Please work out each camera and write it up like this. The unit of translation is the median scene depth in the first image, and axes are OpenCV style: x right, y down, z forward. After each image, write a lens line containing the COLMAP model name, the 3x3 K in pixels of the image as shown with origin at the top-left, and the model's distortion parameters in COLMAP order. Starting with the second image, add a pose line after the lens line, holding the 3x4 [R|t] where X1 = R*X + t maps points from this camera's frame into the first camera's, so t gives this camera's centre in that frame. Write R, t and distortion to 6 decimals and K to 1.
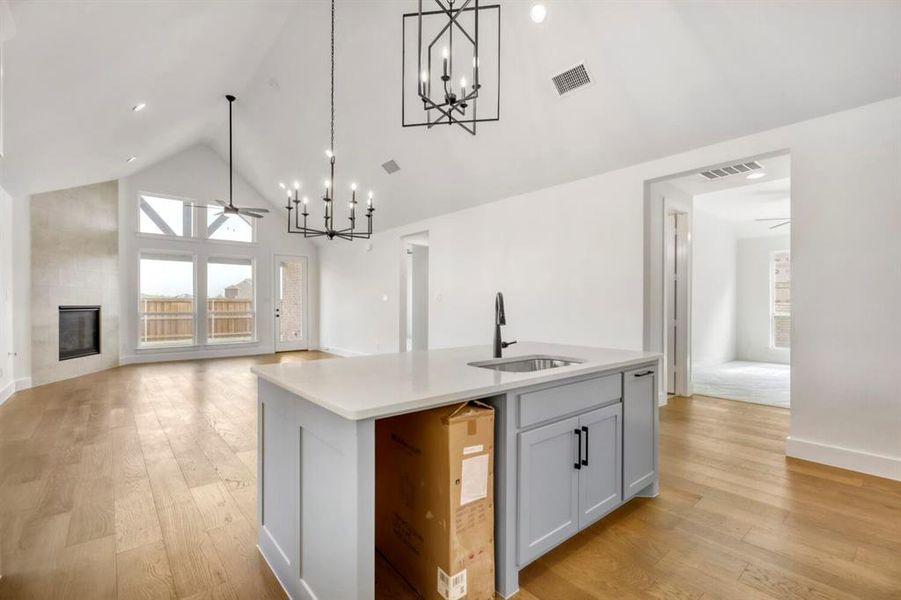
lens RADIAL K [[410.6, 0, 455.1], [0, 410.6, 300.1], [0, 0, 1]] dist [0.000197, 0.000769]
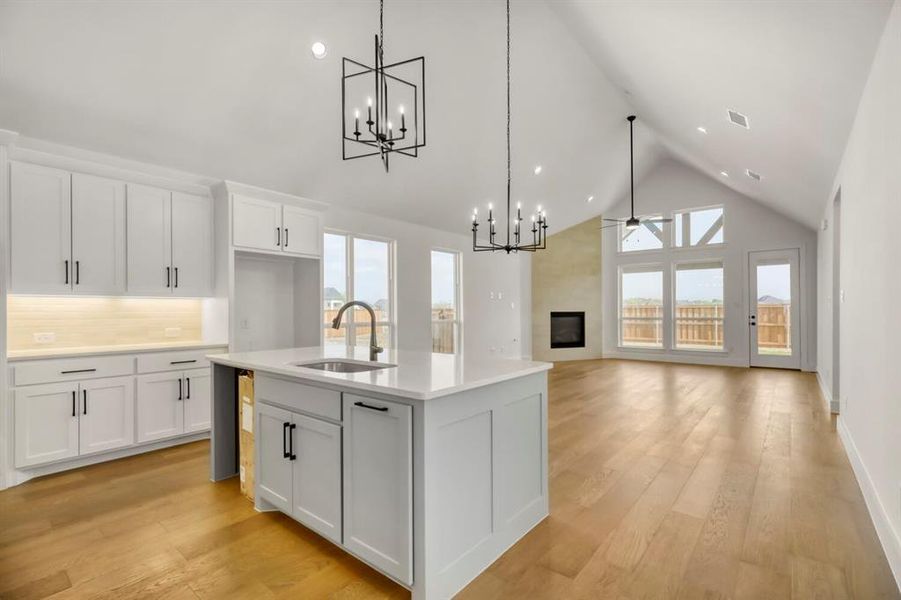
lens RADIAL K [[410.6, 0, 446.1], [0, 410.6, 306.2], [0, 0, 1]] dist [0.000197, 0.000769]
pose [[0.153845, -0.010531, -0.988039, 0.403781], [0.012986, 0.999878, -0.008636, 0.001020], [0.988010, -0.011502, 0.153963, 0.330741]]
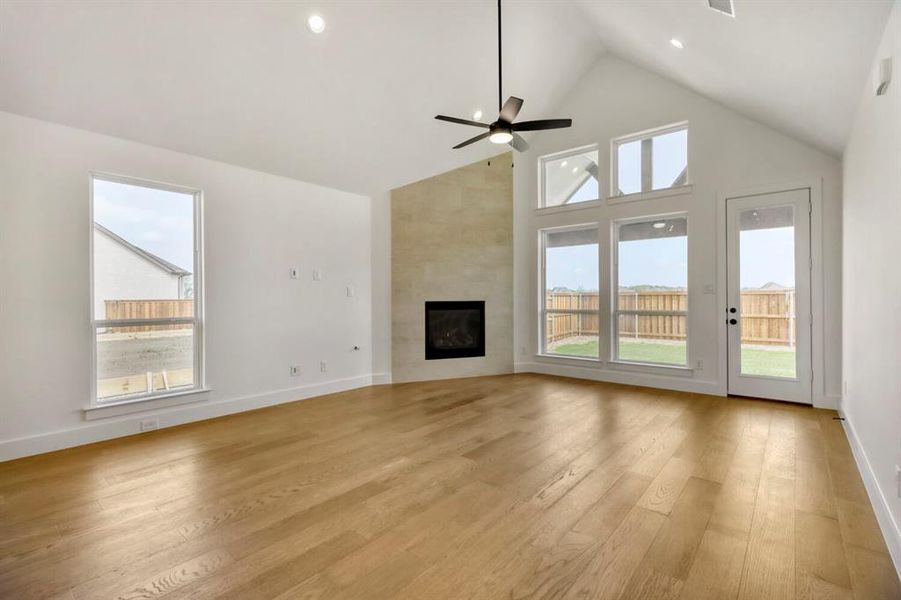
lens RADIAL K [[410.6, 0, 481.2], [0, 410.6, 296.4], [0, 0, 1]] dist [0.000197, 0.000769]
pose [[0.198907, -0.004180, -0.980009, -0.011540], [0.013840, 0.999903, -0.001456, 0.004845], [0.979921, -0.013274, 0.198945, 0.805190]]
